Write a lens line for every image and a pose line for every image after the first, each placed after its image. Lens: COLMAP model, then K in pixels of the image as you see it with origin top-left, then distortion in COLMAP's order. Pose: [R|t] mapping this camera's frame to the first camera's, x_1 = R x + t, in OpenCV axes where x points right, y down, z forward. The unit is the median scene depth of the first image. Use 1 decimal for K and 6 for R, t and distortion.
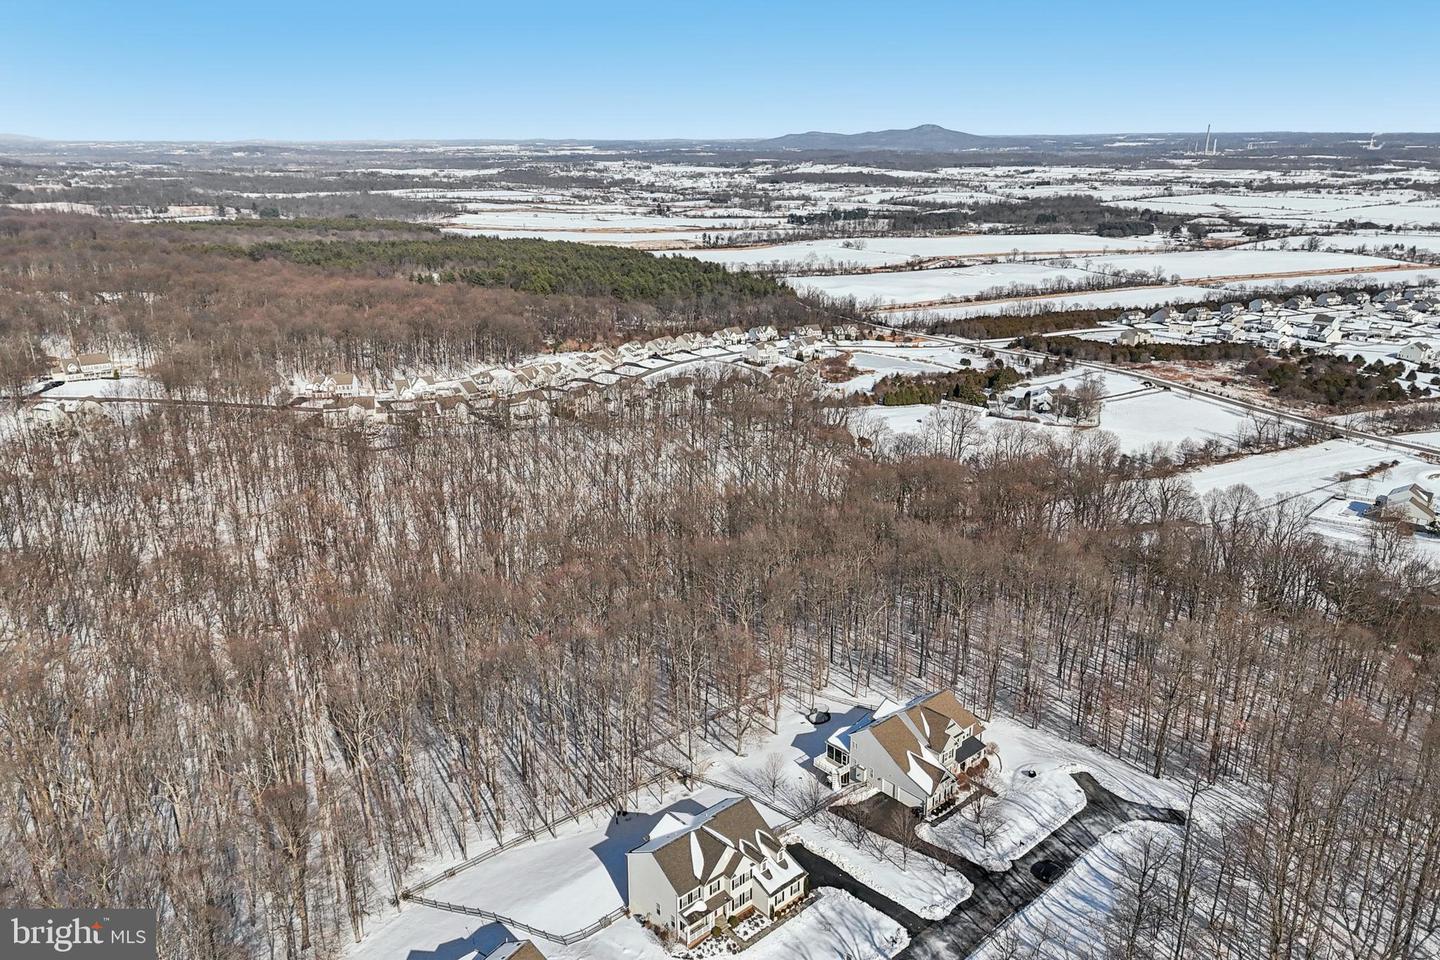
lens RADIAL K [[1054.3, 0, 720.0], [0, 1054.3, 480.0], [0, 0, 1]] dist [0.058733, -0.070437]
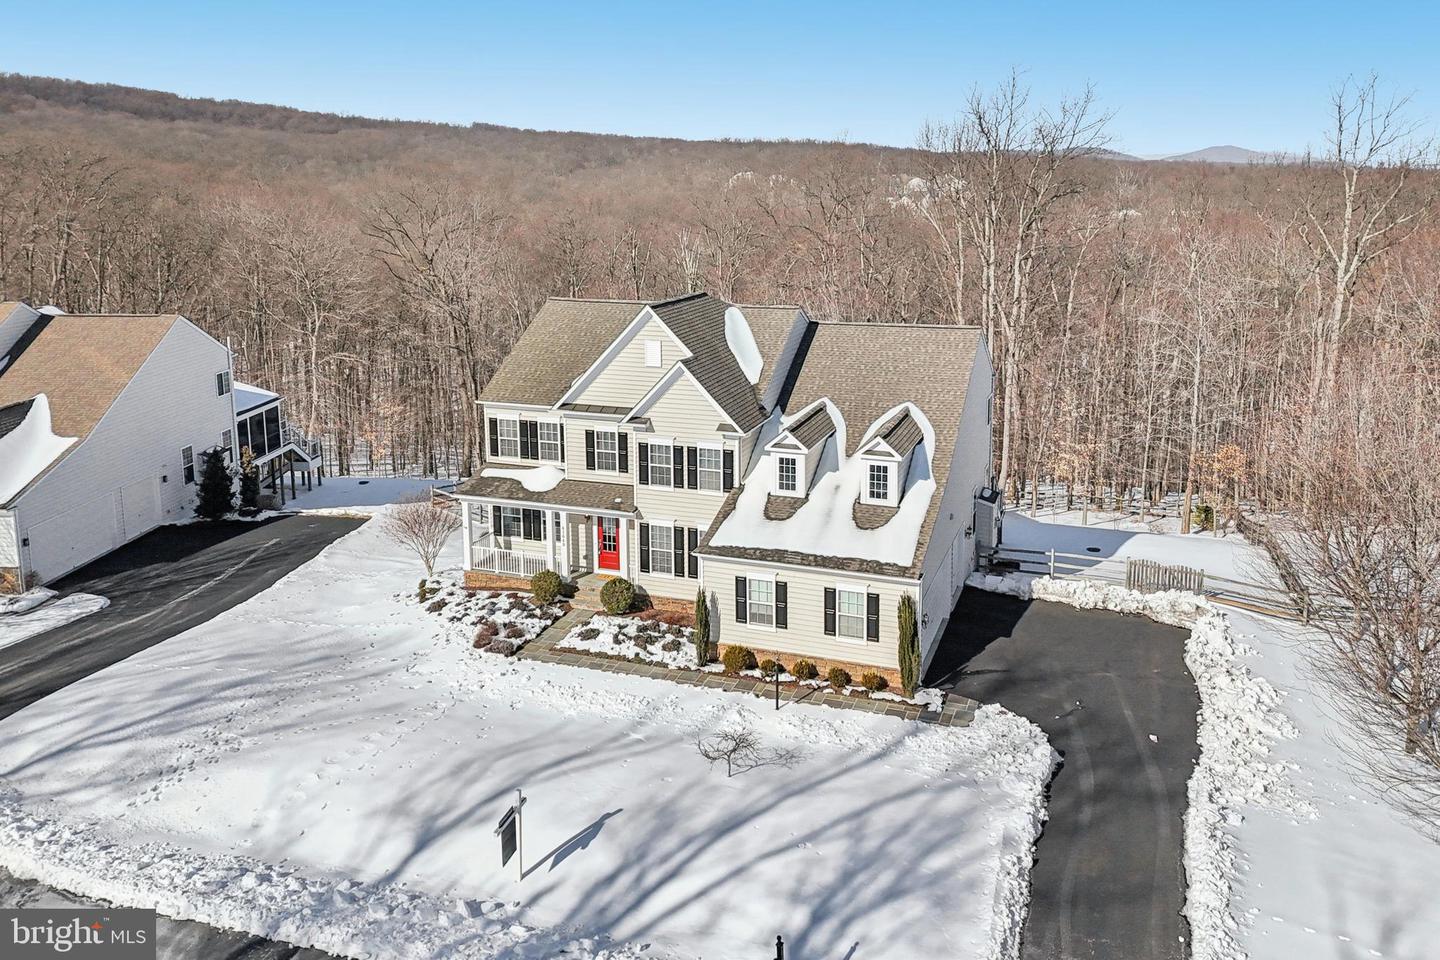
lens RADIAL K [[1103.2, 0, 740.4], [0, 1103.2, 315.6], [0, 0, 1]] dist [0.041379, 0.001934]
pose [[0.465466, 0.099760, -0.879425, 0.228483], [-0.267458, 0.963027, -0.032317, 0.293931], [0.843687, 0.250252, 0.474939, 0.741574]]
